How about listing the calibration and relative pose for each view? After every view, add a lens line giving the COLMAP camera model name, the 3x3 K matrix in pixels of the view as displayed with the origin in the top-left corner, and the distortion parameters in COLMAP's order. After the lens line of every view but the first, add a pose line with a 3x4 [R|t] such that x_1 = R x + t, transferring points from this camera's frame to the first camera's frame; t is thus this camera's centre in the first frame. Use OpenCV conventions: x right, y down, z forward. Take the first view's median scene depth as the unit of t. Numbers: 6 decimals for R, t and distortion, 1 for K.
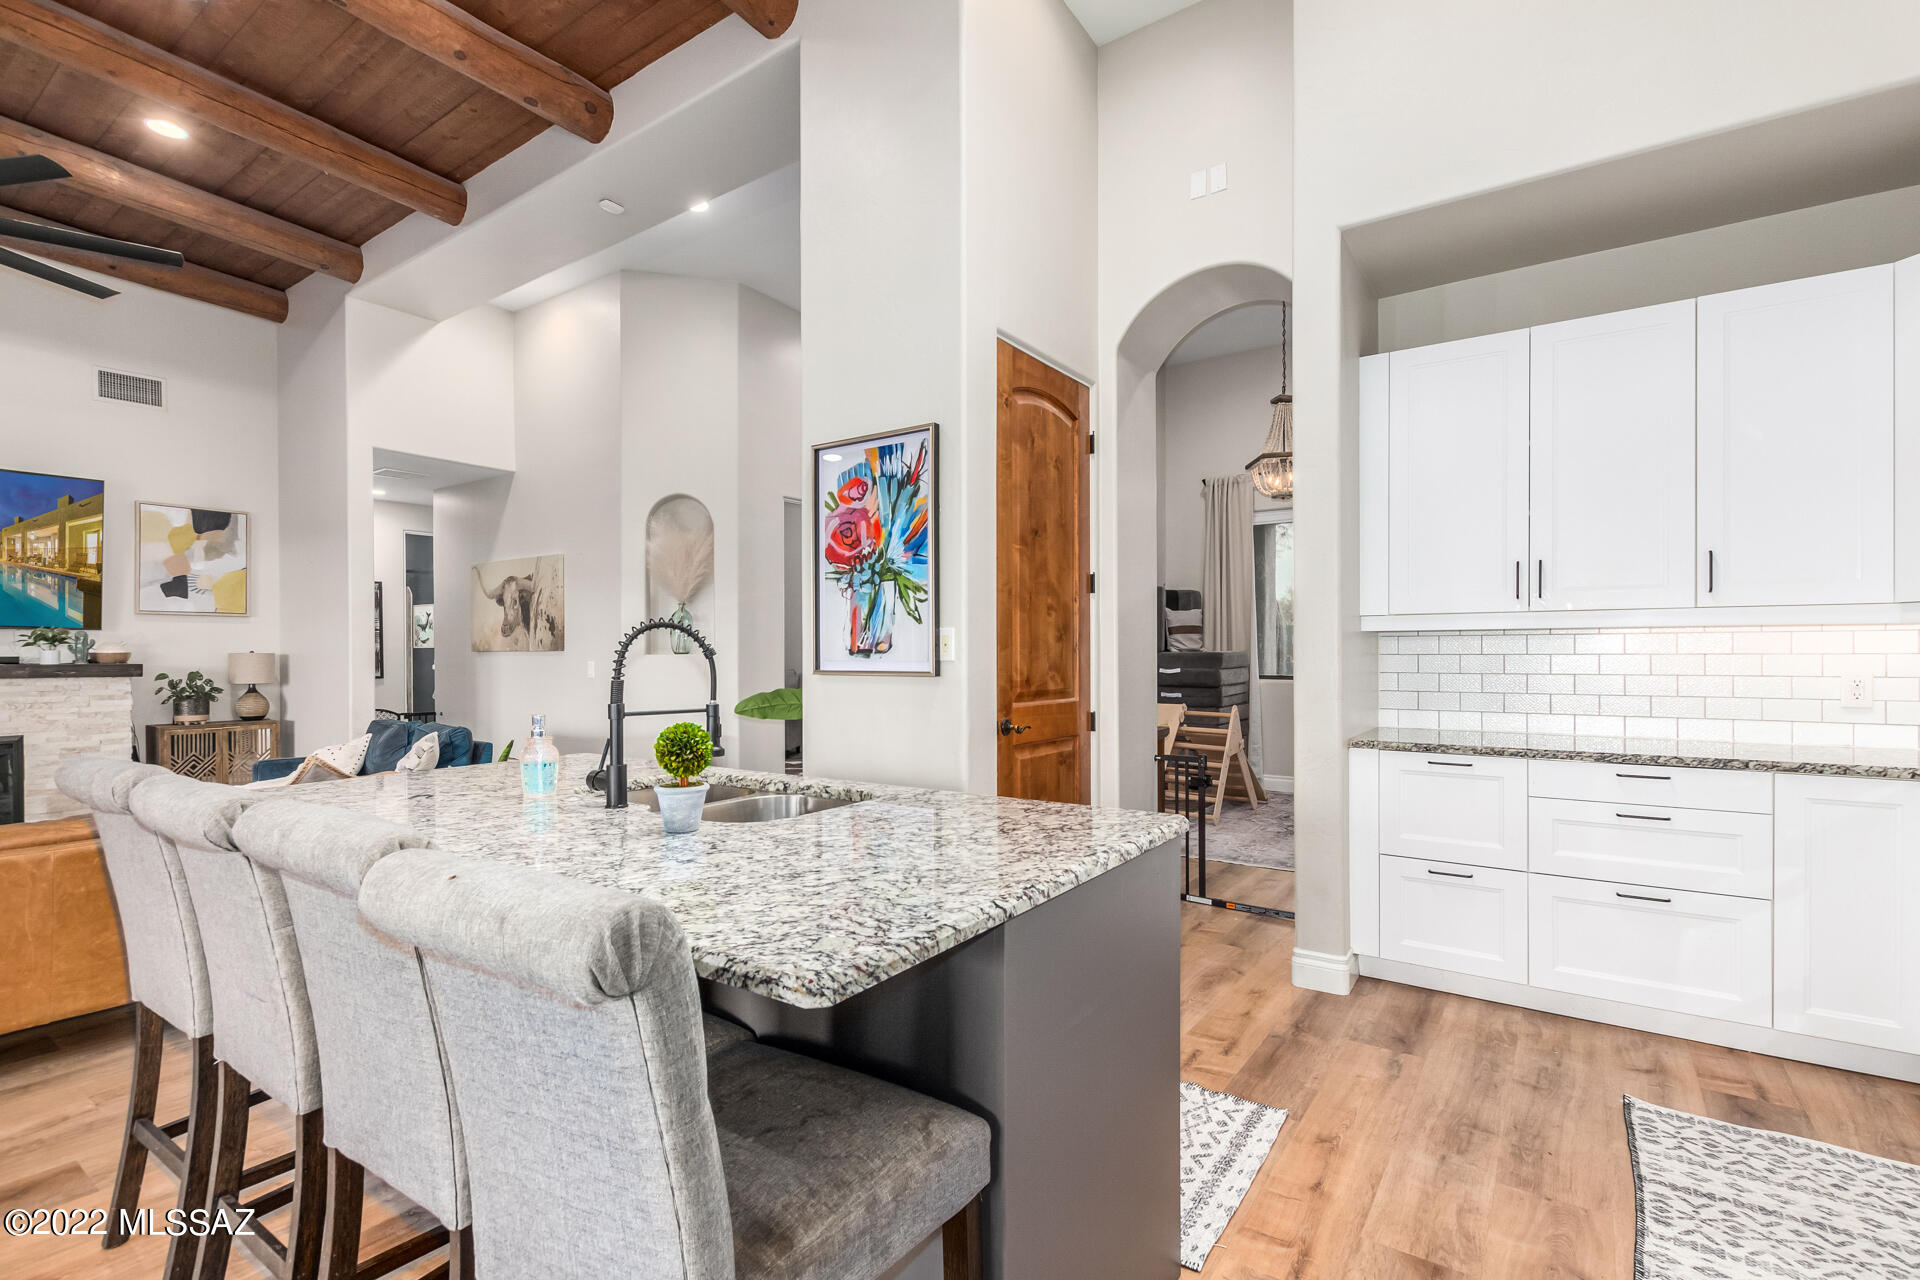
lens RADIAL K [[884.0, 0, 969.6], [0, 884.0, 654.8], [0, 0, 1]] dist [0.002726, -0.004822]
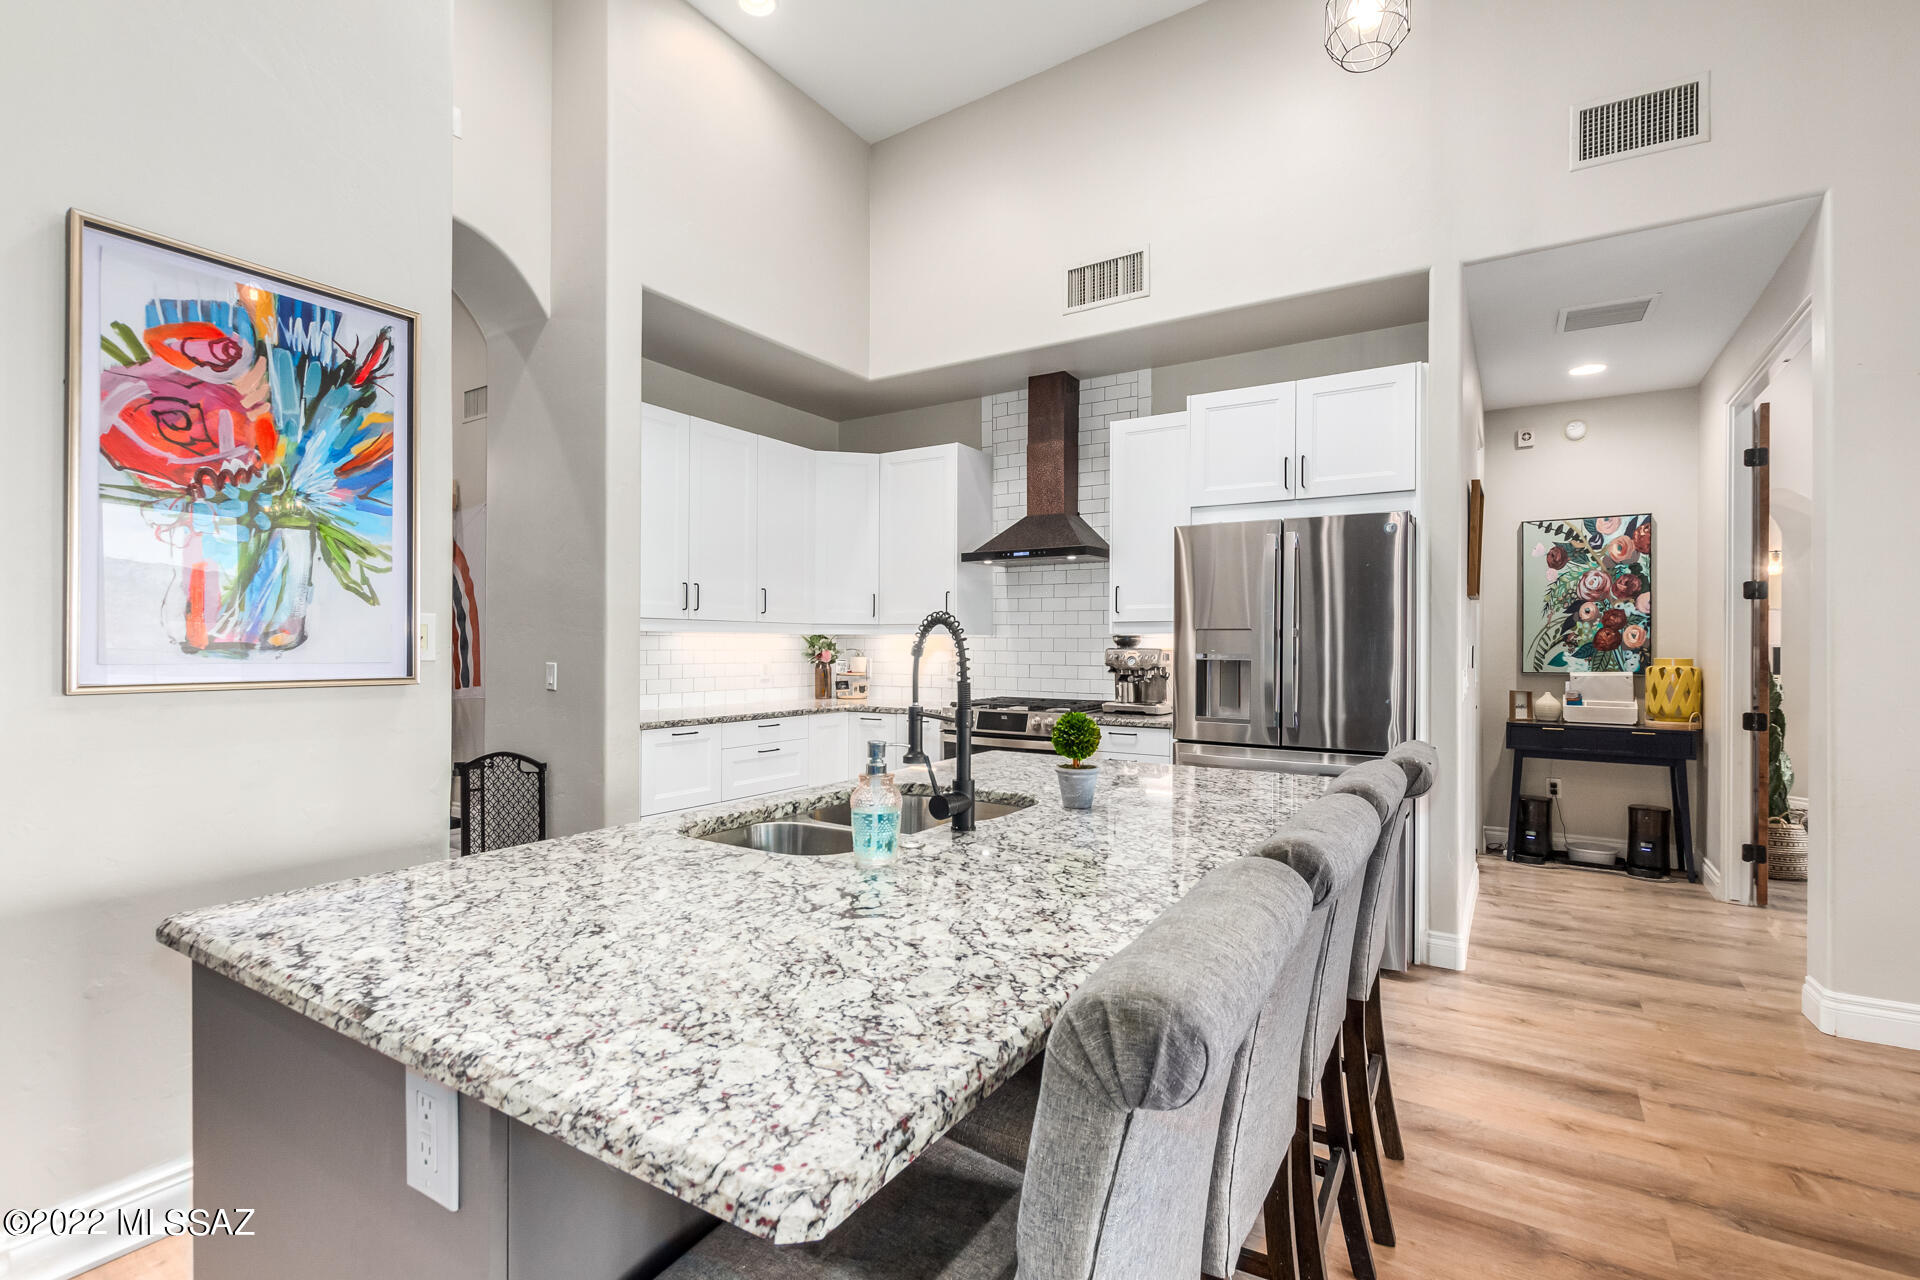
lens RADIAL K [[884.0, 0, 969.6], [0, 884.0, 654.8], [0, 0, 1]] dist [0.002726, -0.004822]
pose [[-0.052607, -0.004627, 0.998605, -0.712148], [0.000543, 0.999989, 0.004662, -0.000893], [-0.998615, 0.000788, -0.052603, 0.579912]]
